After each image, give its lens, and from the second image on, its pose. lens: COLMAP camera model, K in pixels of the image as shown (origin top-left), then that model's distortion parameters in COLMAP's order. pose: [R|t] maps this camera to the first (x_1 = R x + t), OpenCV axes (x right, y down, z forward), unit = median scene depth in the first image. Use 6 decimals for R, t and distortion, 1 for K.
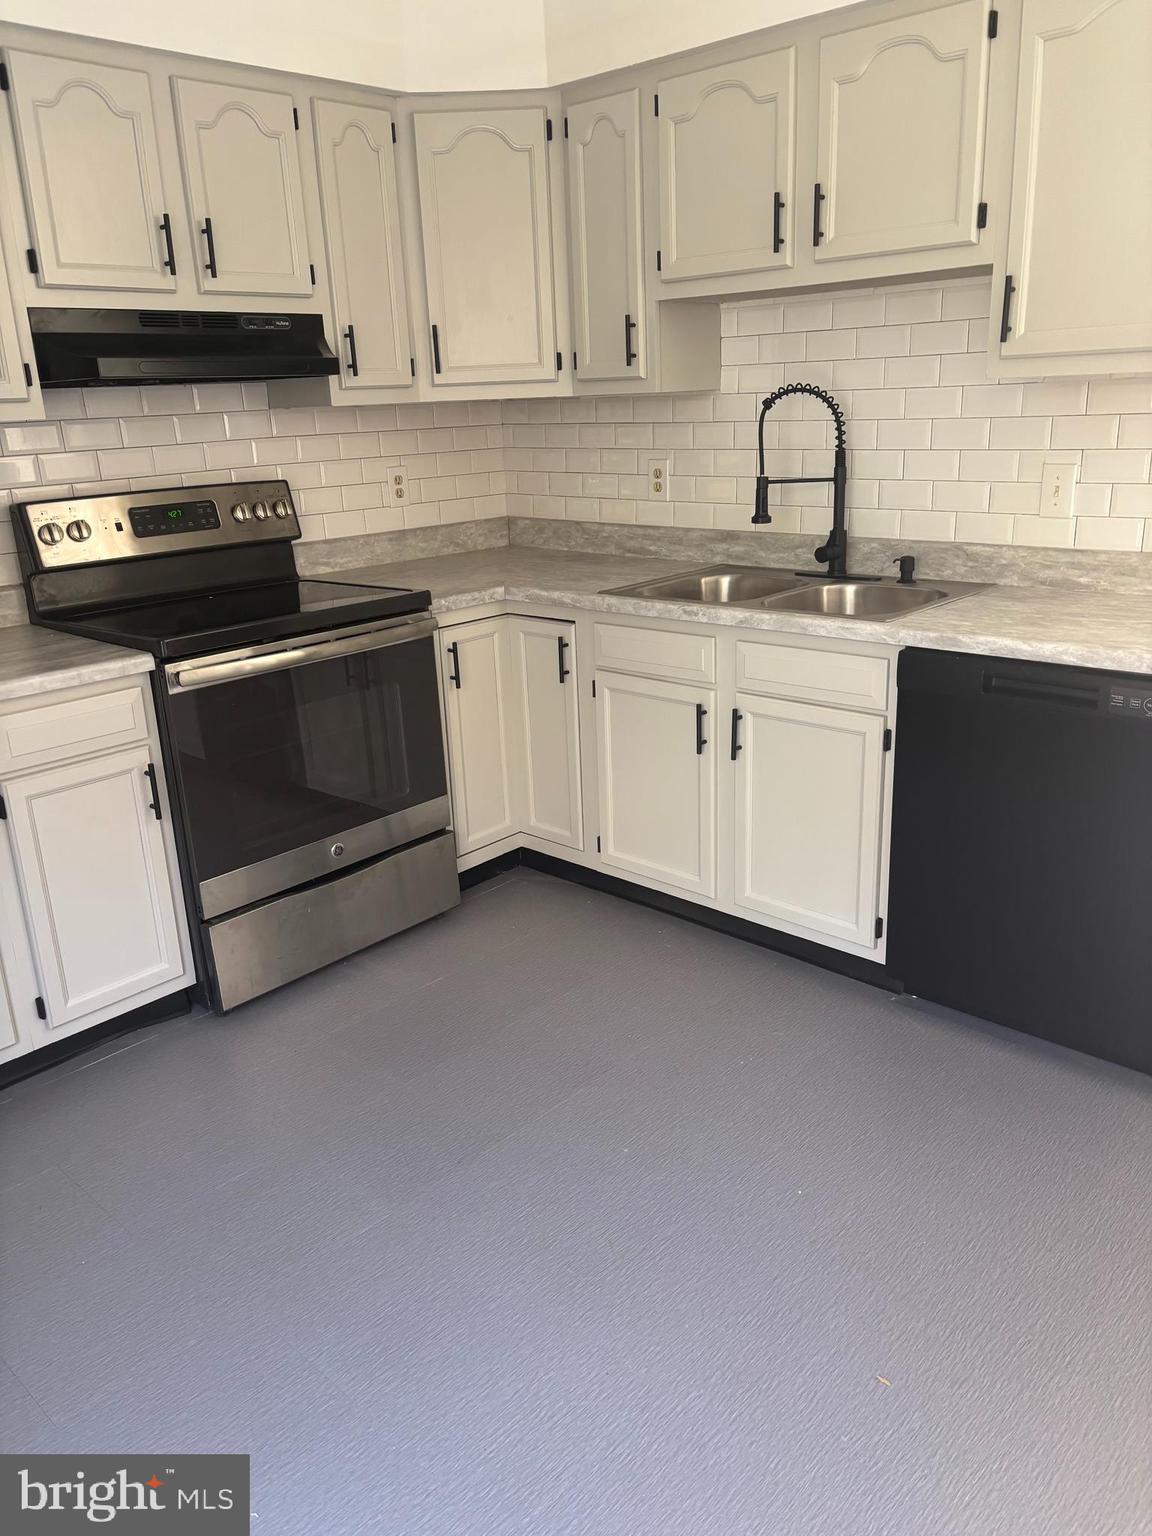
lens RADIAL K [[1230.1, 0, 576.0], [0, 1230.1, 768.0], [0, 0, 1]] dist [0.084782, 0.000102]
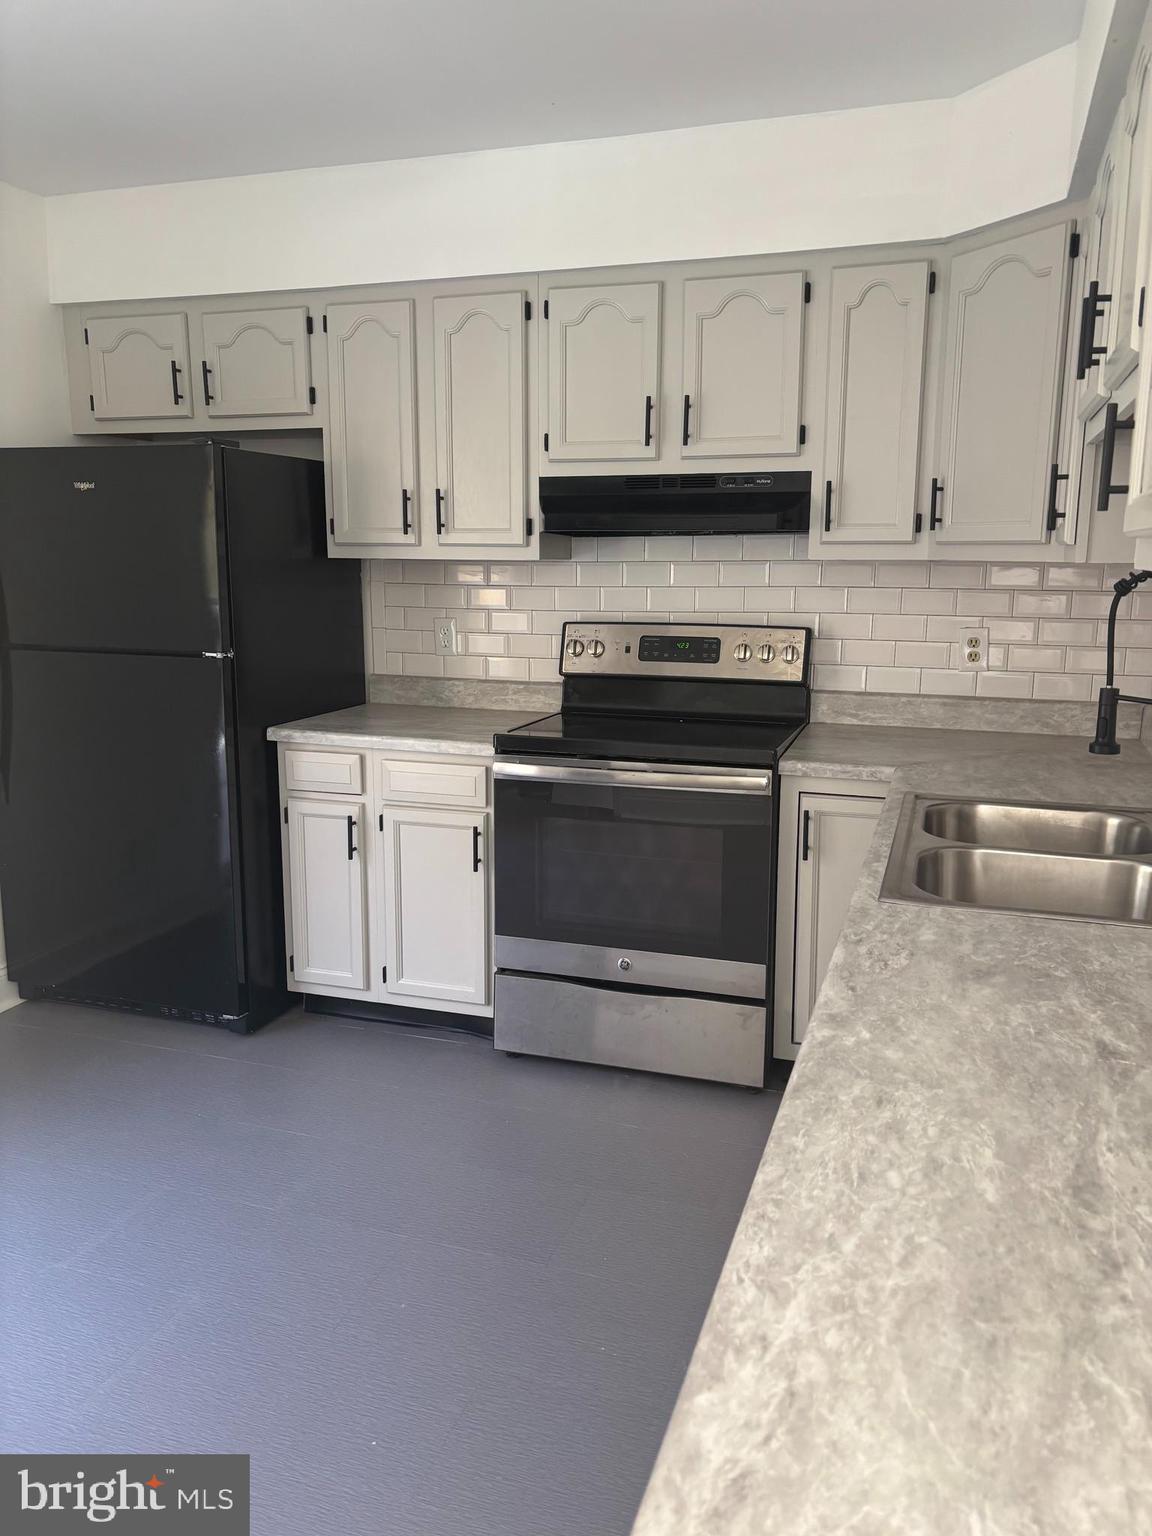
lens RADIAL K [[1205.9, 0, 576.0], [0, 1205.9, 768.0], [0, 0, 1]] dist [0.137173, -0.000865]
pose [[0.426723, 0.207792, -0.880187, 0.651997], [-0.292409, 0.952672, 0.083142, -0.164614], [0.855806, 0.221896, 0.467288, 0.435248]]
